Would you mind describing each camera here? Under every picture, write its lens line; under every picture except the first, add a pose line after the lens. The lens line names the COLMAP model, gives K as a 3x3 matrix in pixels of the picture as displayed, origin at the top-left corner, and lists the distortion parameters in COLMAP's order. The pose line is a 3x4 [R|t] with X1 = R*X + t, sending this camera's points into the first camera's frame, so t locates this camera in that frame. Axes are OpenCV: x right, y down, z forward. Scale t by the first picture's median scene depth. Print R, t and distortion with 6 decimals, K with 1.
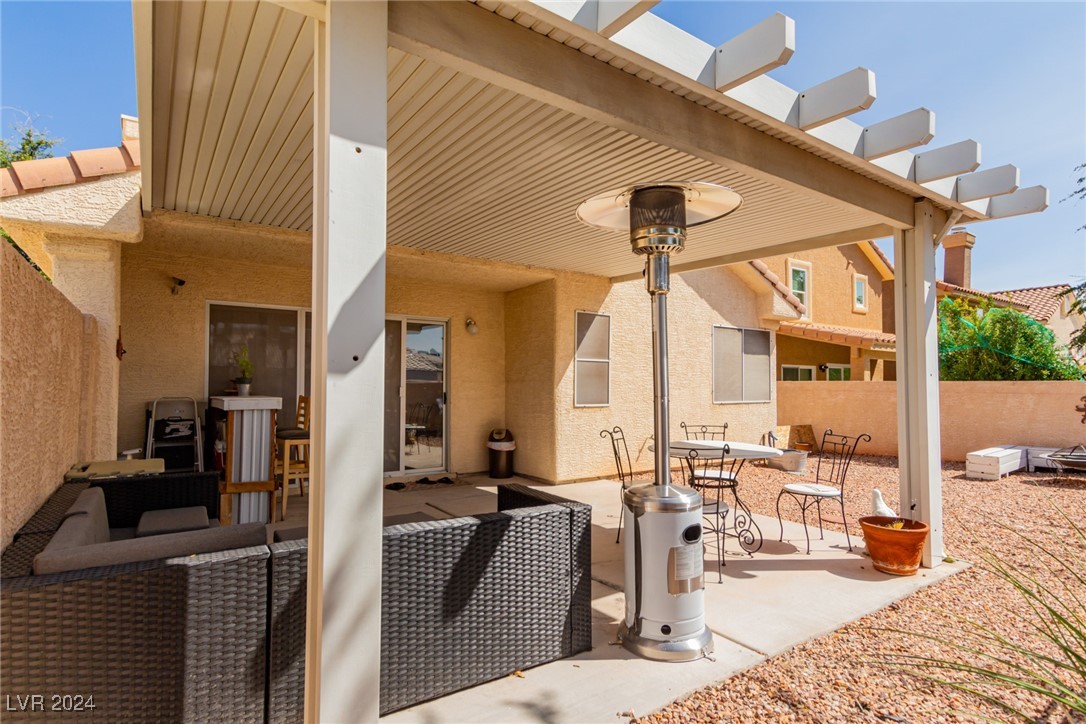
lens RADIAL K [[571.8, 0, 550.5], [0, 571.8, 364.7], [0, 0, 1]] dist [0.025915, -0.011817]
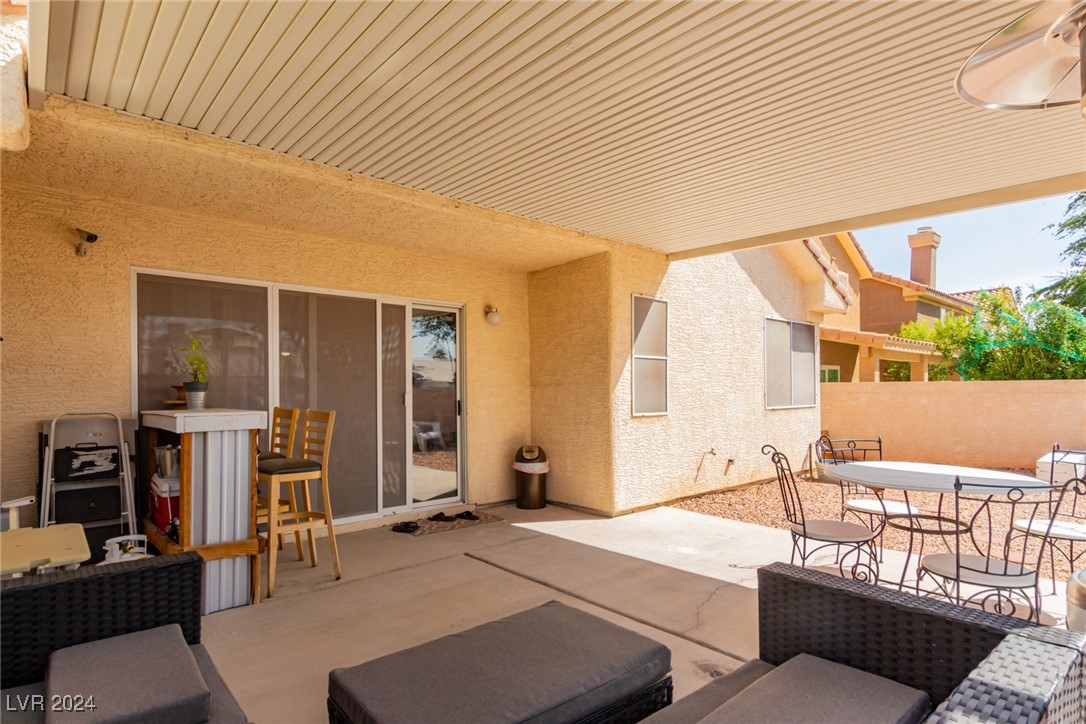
lens RADIAL K [[571.8, 0, 539.8], [0, 571.8, 382.4], [0, 0, 1]] dist [0.025915, -0.011817]
pose [[0.993217, -0.009212, 0.115914, -0.174578], [0.006843, 0.999760, 0.020819, 0.009610], [-0.116078, -0.019884, 0.993041, 0.234767]]
